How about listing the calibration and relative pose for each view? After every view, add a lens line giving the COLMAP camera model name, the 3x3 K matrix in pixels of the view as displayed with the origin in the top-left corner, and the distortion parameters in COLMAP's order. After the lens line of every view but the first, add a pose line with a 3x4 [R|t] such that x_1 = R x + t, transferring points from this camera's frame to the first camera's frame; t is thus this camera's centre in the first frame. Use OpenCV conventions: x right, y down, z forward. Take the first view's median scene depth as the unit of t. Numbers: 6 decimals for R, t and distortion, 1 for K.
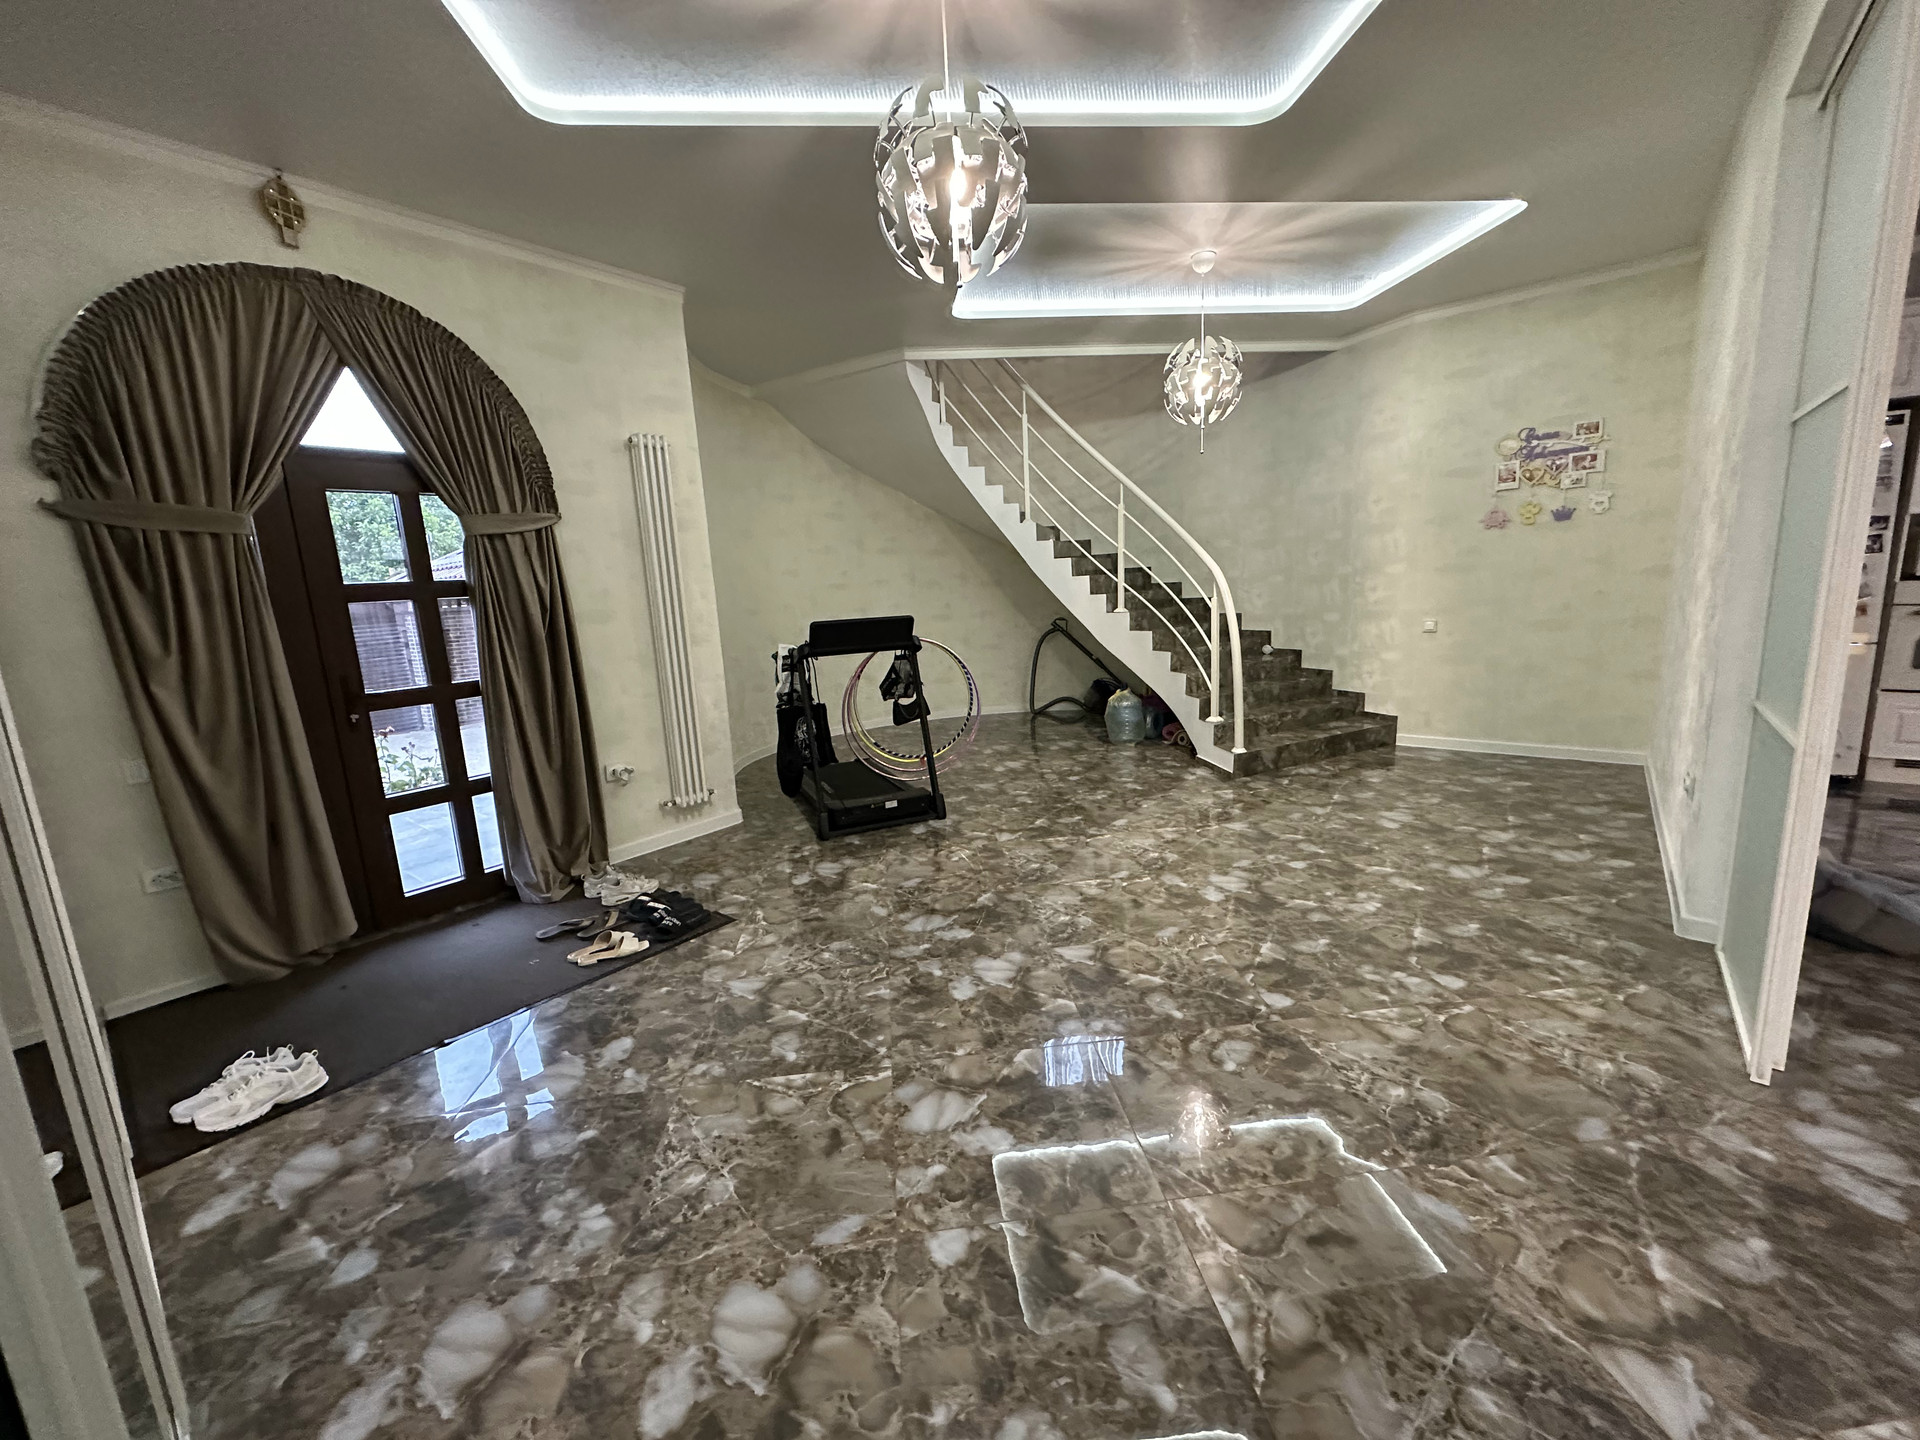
lens RADIAL K [[761.3, 0, 960.3], [0, 761.3, 715.5], [0, 0, 1]] dist [-0.002637, 0.000755]
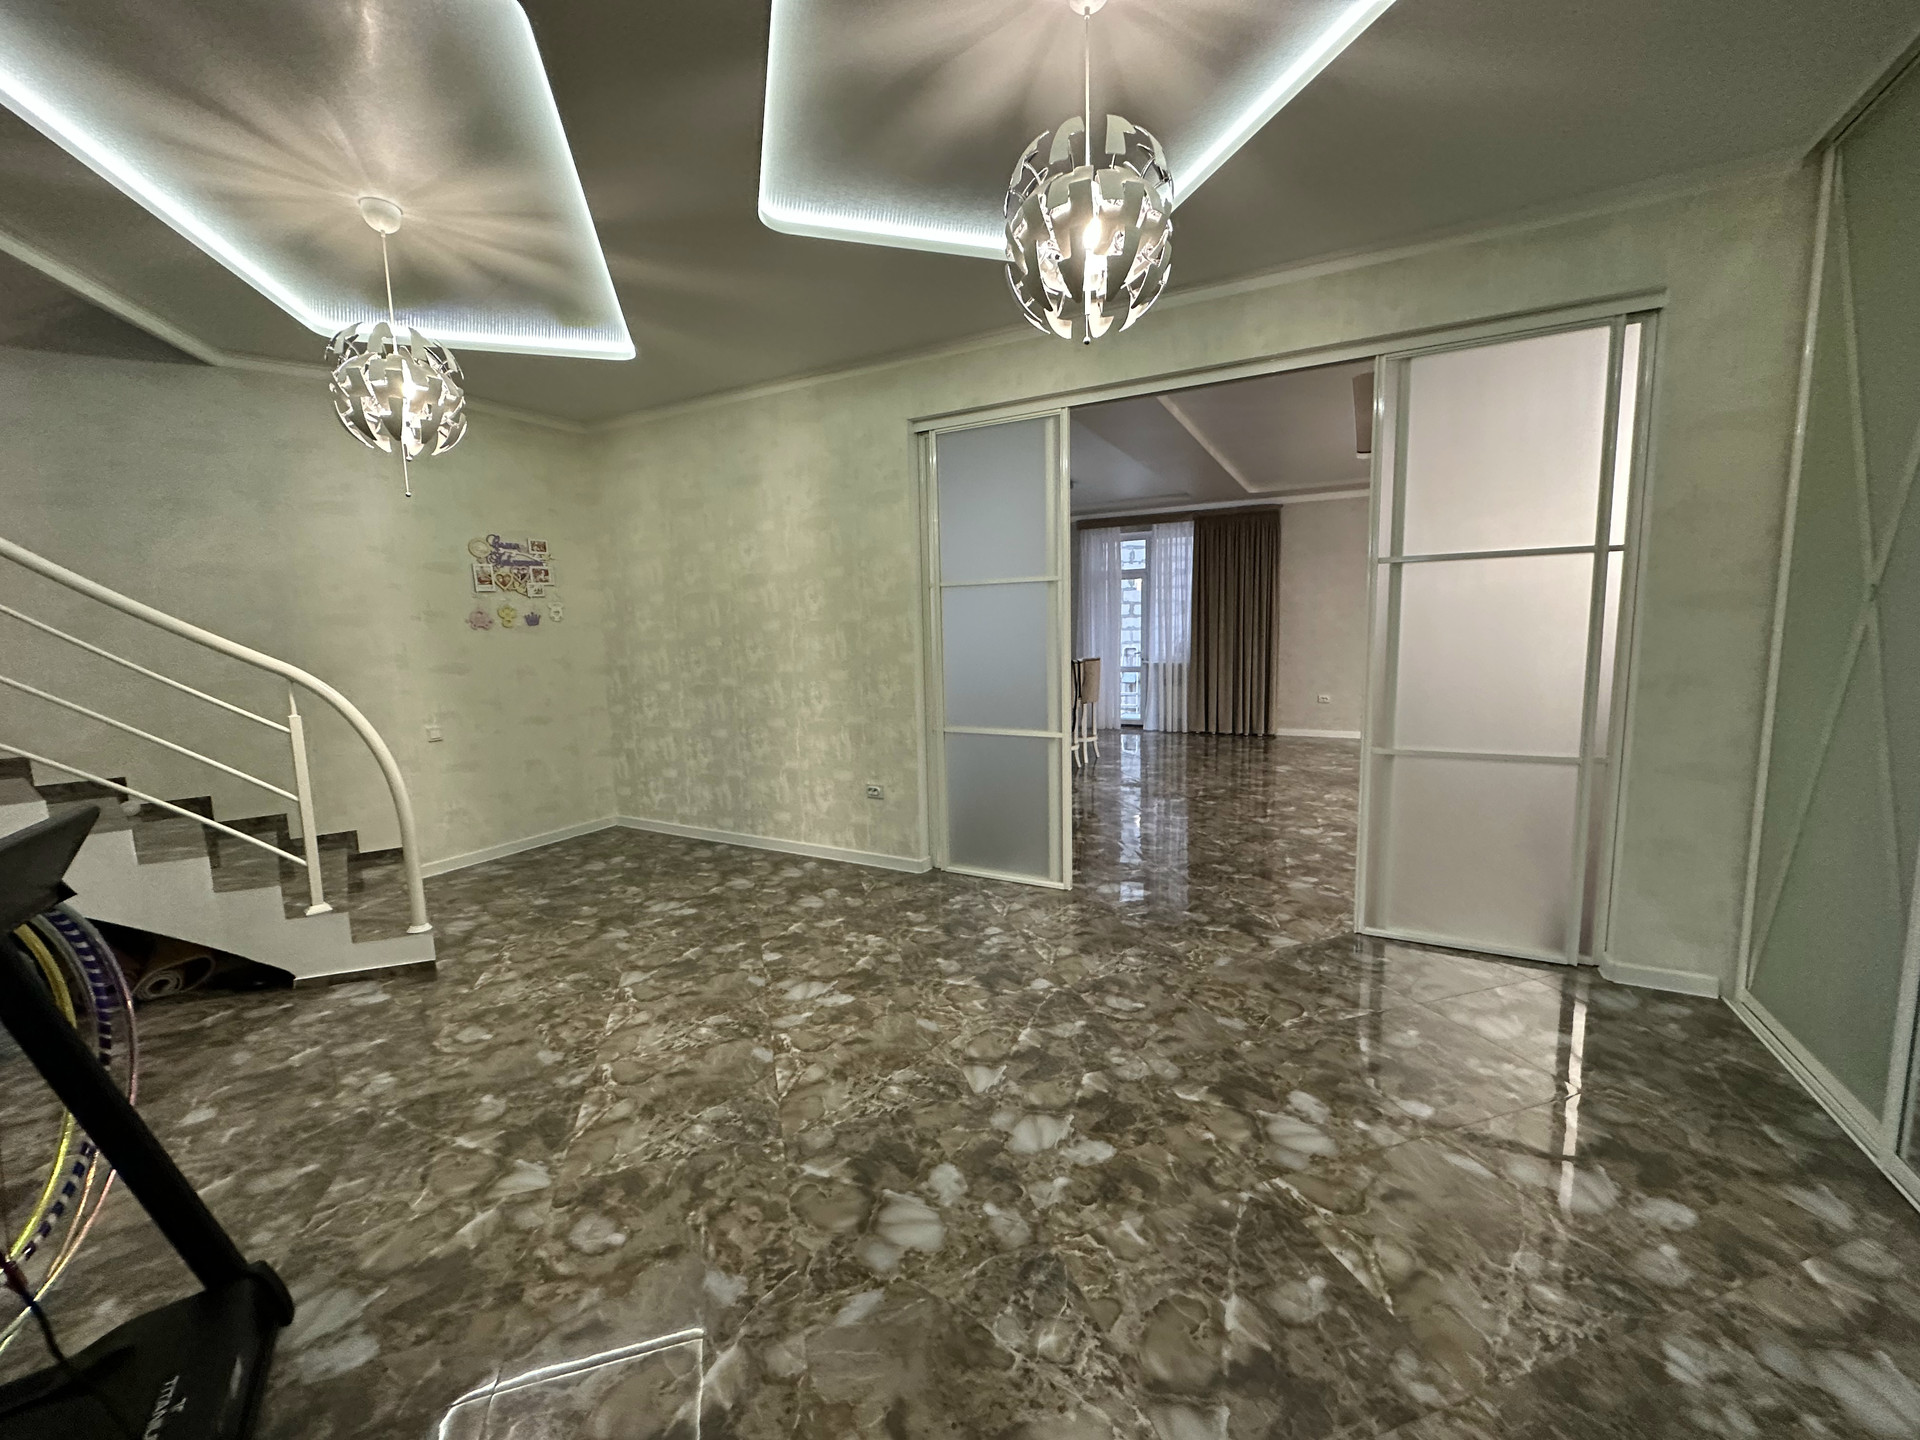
lens RADIAL K [[761.3, 0, 963.0], [0, 761.3, 716.2], [0, 0, 1]] dist [-0.002637, 0.000755]
pose [[-0.189898, -0.057853, 0.980098, -0.599251], [0.204026, 0.974145, 0.097032, -0.165368], [-0.960371, 0.218391, -0.173184, 0.940854]]
